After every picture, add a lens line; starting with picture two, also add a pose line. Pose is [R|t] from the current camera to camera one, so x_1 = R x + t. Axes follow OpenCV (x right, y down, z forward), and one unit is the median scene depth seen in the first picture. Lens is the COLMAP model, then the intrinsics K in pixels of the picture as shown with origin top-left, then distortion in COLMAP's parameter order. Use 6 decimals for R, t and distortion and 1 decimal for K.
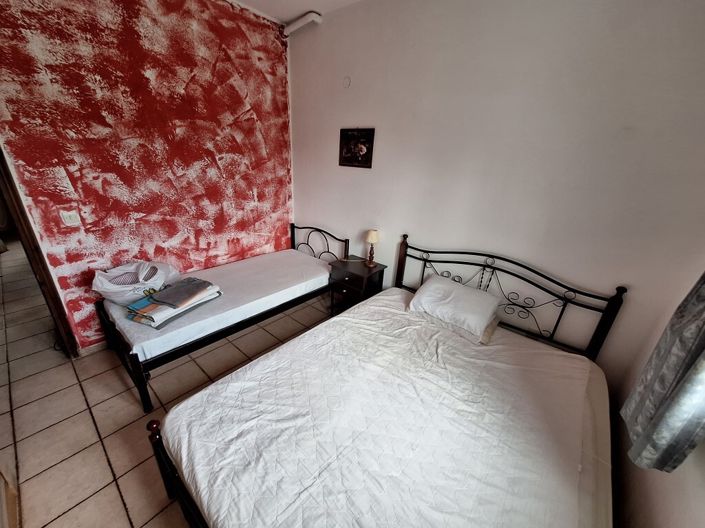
lens RADIAL K [[277.0, 0, 348.7], [0, 277.0, 267.8], [0, 0, 1]] dist [-0.003086, 0.000855]
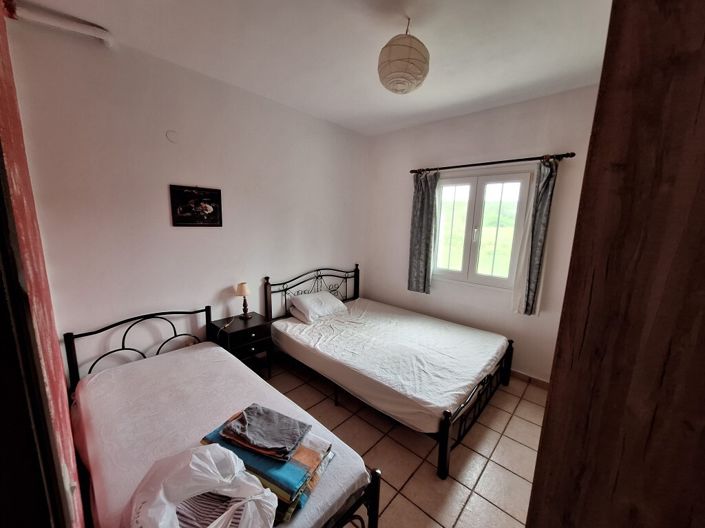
lens RADIAL K [[277.0, 0, 349.8], [0, 277.0, 267.2], [0, 0, 1]] dist [-0.003086, 0.000855]
pose [[0.045842, -0.217122, 0.975068, -0.961564], [0.352616, 0.916778, 0.187564, -0.263683], [-0.934644, 0.335226, 0.118588, 0.526241]]
